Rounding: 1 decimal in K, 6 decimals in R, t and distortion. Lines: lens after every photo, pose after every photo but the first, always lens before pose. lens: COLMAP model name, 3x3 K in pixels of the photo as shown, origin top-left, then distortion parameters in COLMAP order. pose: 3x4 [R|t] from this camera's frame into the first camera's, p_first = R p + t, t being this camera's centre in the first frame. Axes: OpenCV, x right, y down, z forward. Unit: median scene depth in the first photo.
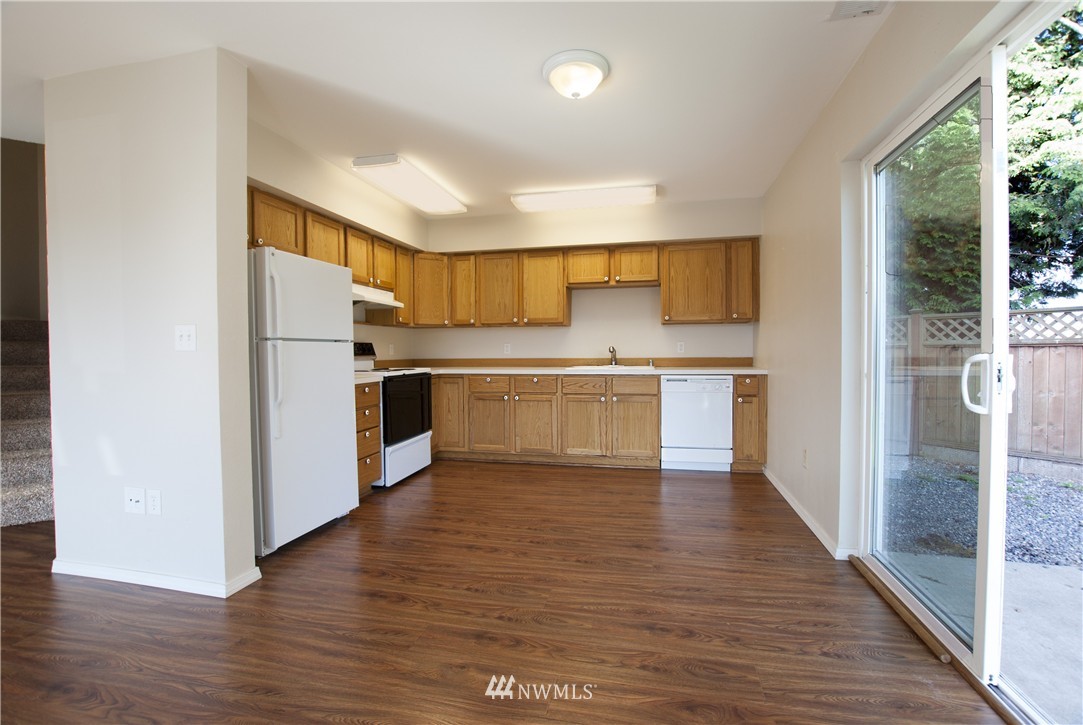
lens RADIAL K [[480.6, 0, 541.5], [0, 480.6, 362.5], [0, 0, 1]] dist [-0.050948, 0.015941]
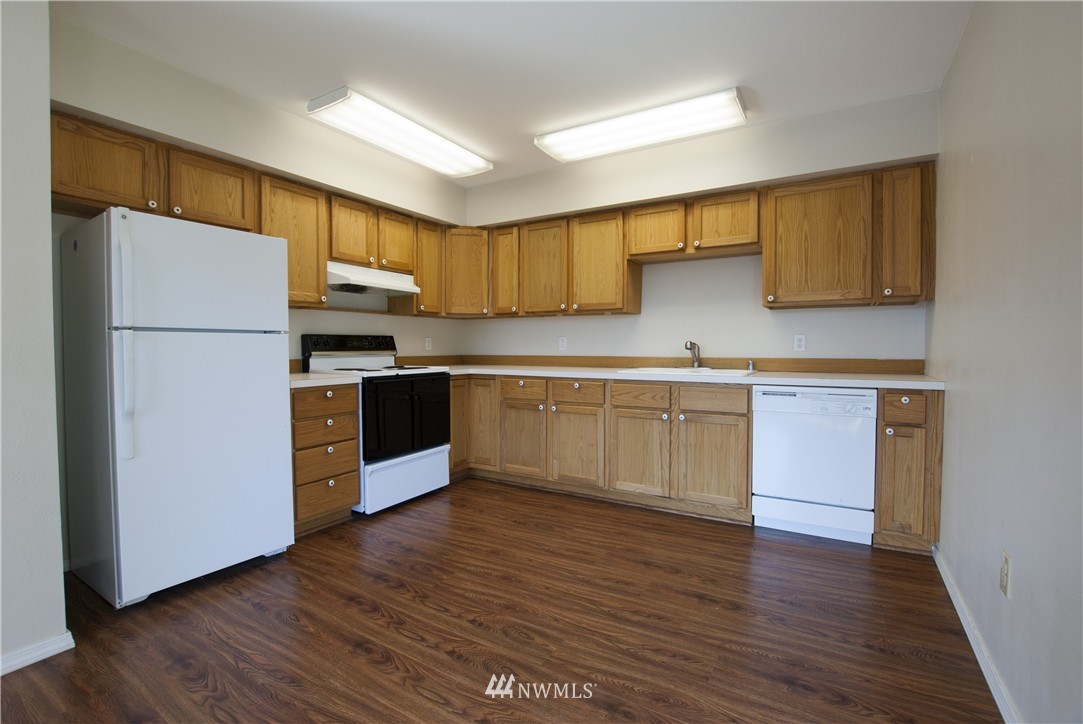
lens RADIAL K [[480.6, 0, 541.5], [0, 480.6, 362.0], [0, 0, 1]] dist [-0.050948, 0.015941]
pose [[0.948973, 0.017193, -0.314889, 0.171427], [-0.014662, 0.999838, 0.010404, -0.007404], [0.315017, -0.005256, 0.949072, 0.279786]]
